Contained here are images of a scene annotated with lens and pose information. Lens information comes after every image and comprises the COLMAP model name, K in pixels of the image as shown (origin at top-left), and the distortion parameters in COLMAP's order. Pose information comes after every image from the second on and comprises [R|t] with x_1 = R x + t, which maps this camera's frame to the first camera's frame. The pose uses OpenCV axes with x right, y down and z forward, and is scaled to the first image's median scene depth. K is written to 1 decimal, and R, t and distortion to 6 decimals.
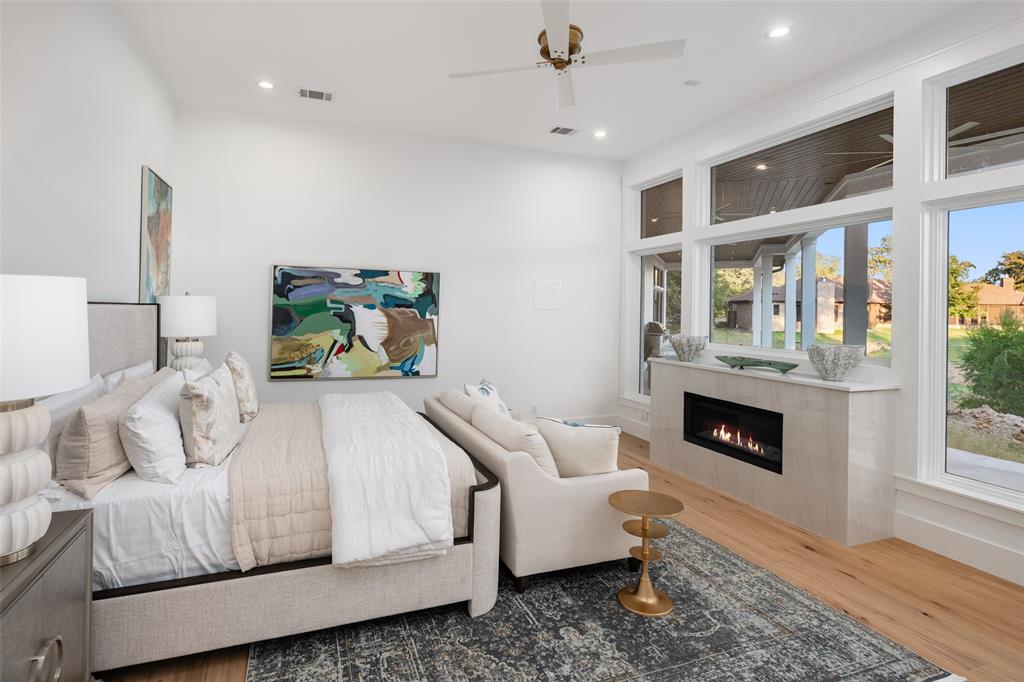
lens RADIAL K [[507.0, 0, 479.4], [0, 507.0, 304.7], [0, 0, 1]] dist [0.001035, -0.003478]
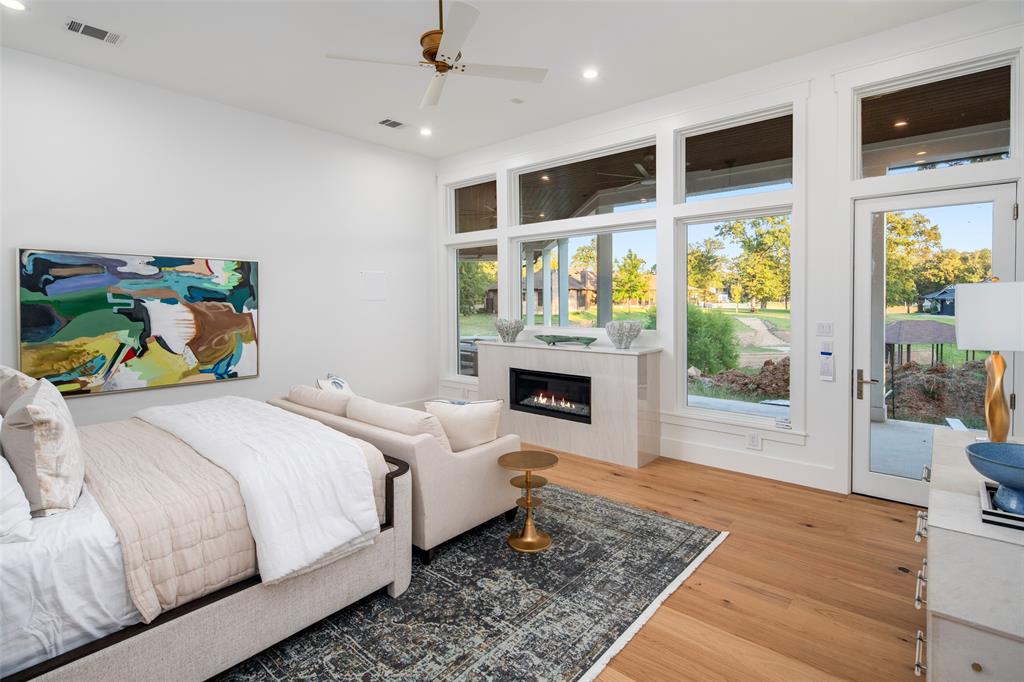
lens RADIAL K [[496.9, 0, 510.6], [0, 496.9, 310.6], [0, 0, 1]] dist [0.000793, -0.004264]
pose [[0.871998, -0.032474, 0.488432, -0.243626], [0.016755, 0.999192, 0.036519, -0.002199], [-0.489223, -0.023661, 0.871837, 0.012179]]
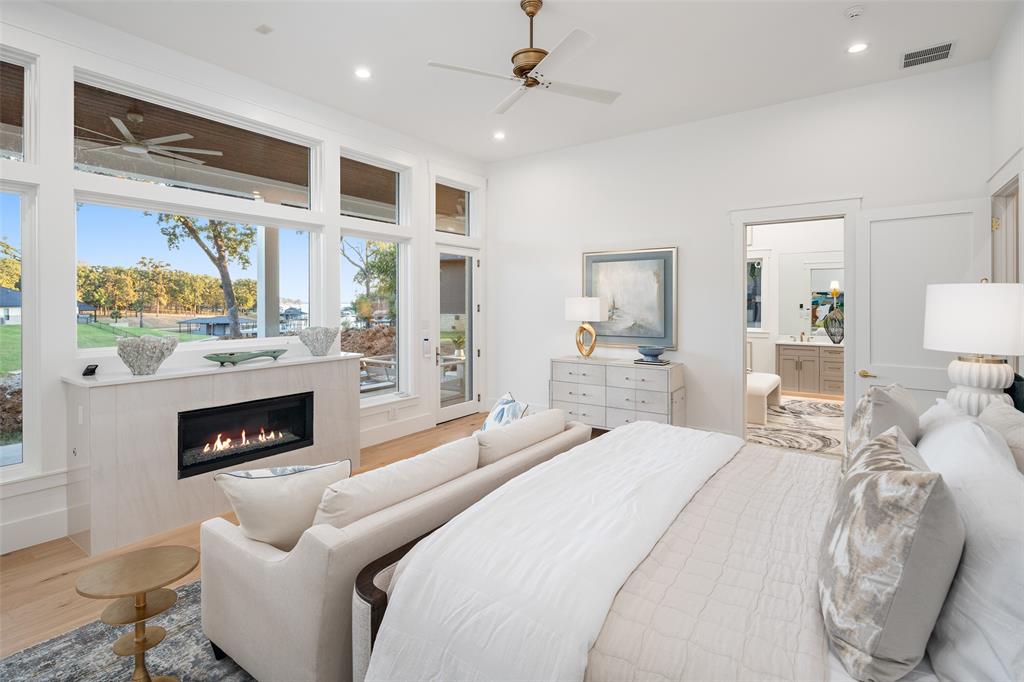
lens RADIAL K [[496.9, 0, 510.6], [0, 496.9, 310.6], [0, 0, 1]] dist [0.000793, -0.004264]
pose [[-0.563987, -0.023371, 0.825453, -0.749162], [-0.017695, 0.999712, 0.016215, 0.010882], [-0.825594, -0.005461, -0.564238, 1.666050]]
